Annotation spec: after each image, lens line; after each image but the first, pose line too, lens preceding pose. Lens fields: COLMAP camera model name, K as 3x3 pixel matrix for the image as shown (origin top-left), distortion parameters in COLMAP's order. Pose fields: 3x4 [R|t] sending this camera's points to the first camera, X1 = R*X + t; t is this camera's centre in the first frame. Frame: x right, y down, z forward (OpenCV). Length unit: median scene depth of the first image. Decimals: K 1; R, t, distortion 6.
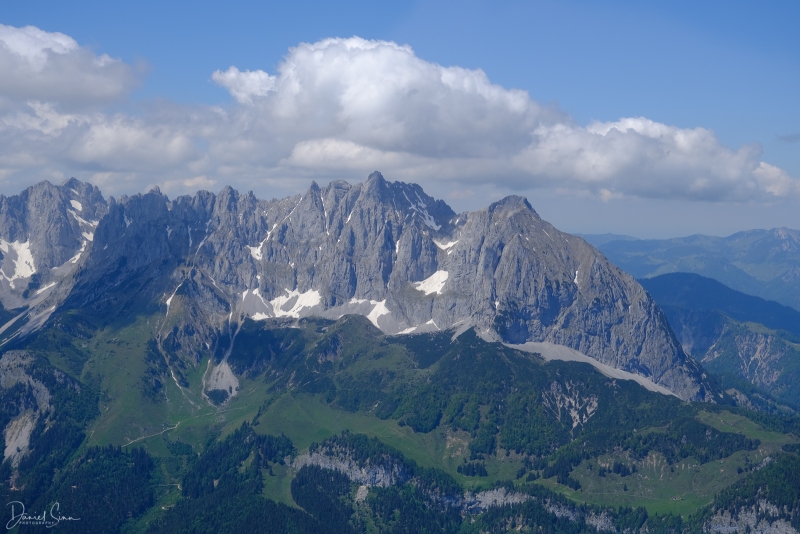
lens RADIAL K [[1343.6, 0, 399.5], [0, 1343.6, 266.1], [0, 0, 1]] dist [-0.026007, 0.000000]
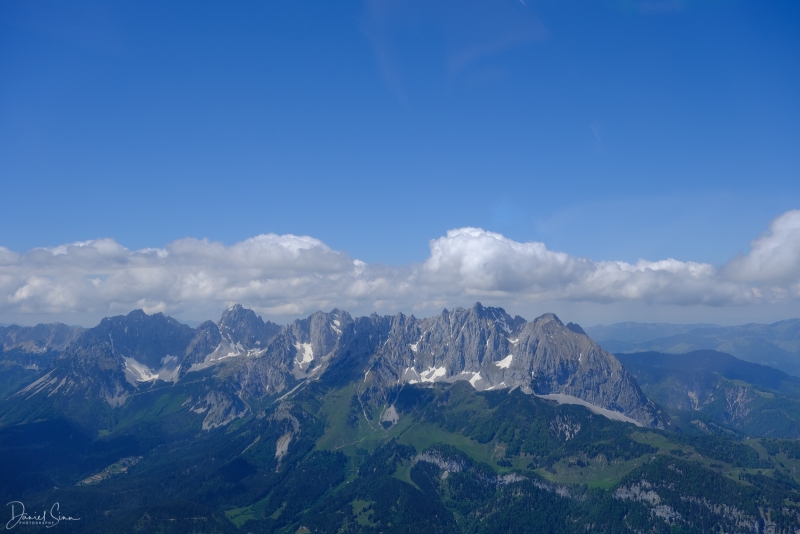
lens RADIAL K [[808.5, 0, 400.5], [0, 808.5, 268.9], [0, 0, 1]] dist [-0.009272, 0.000000]
pose [[0.973533, -0.045485, -0.223973, 0.145640], [0.023516, 0.994730, -0.099796, -0.007424], [0.227332, 0.091887, 0.969472, -0.123222]]
